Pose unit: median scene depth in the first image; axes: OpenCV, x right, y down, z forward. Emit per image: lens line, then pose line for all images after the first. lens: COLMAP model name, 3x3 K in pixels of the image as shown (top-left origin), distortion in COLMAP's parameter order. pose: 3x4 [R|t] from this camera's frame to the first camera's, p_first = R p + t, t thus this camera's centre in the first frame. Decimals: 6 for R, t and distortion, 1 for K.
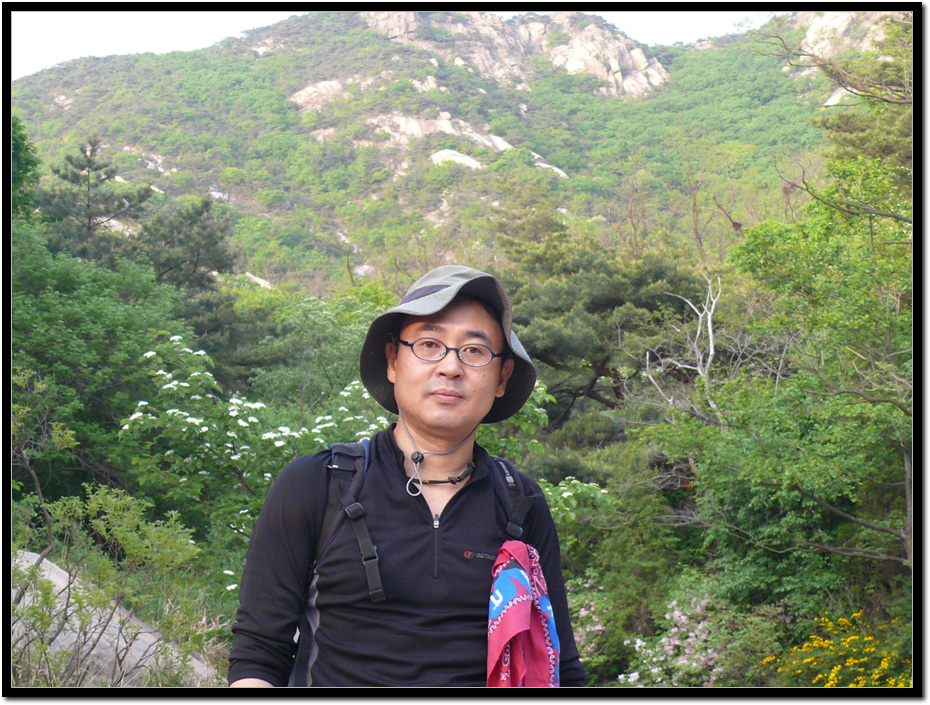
lens RADIAL K [[2504.1, 0, 465.0], [0, 2504.1, 352.5], [0, 0, 1]] dist [-0.168650, 0.790045]
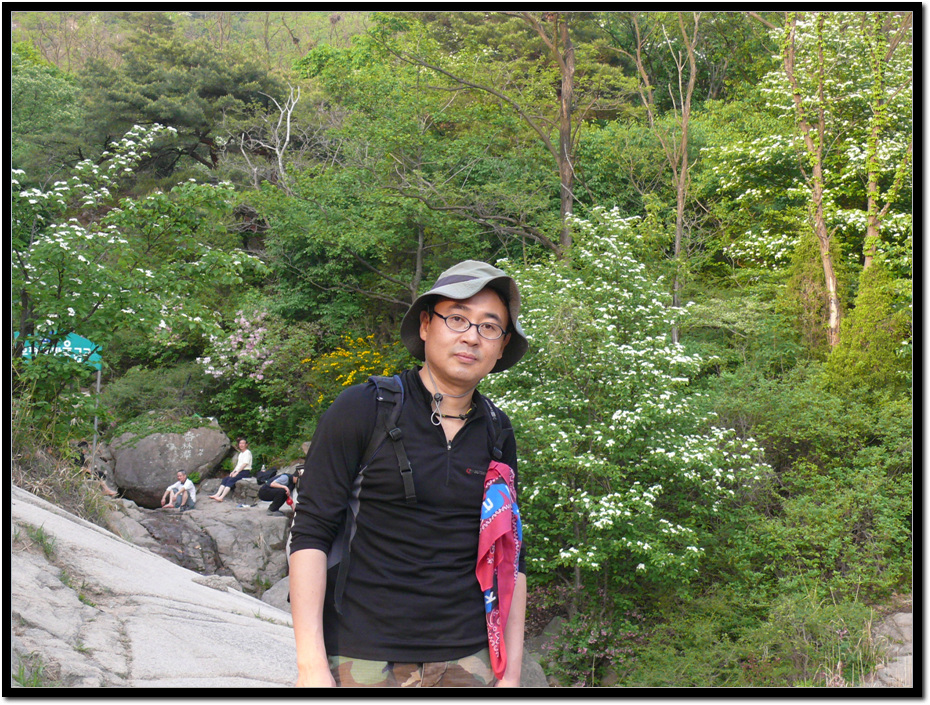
lens RADIAL K [[1742.5, 0, 465.0], [0, 1742.5, 352.5], [0, 0, 1]] dist [-0.239365, -0.112615]
pose [[0.942495, 0.092625, 0.321129, -0.114810], [-0.147767, 0.977303, 0.151799, -0.047590], [-0.299780, -0.190523, 0.934791, 0.032031]]
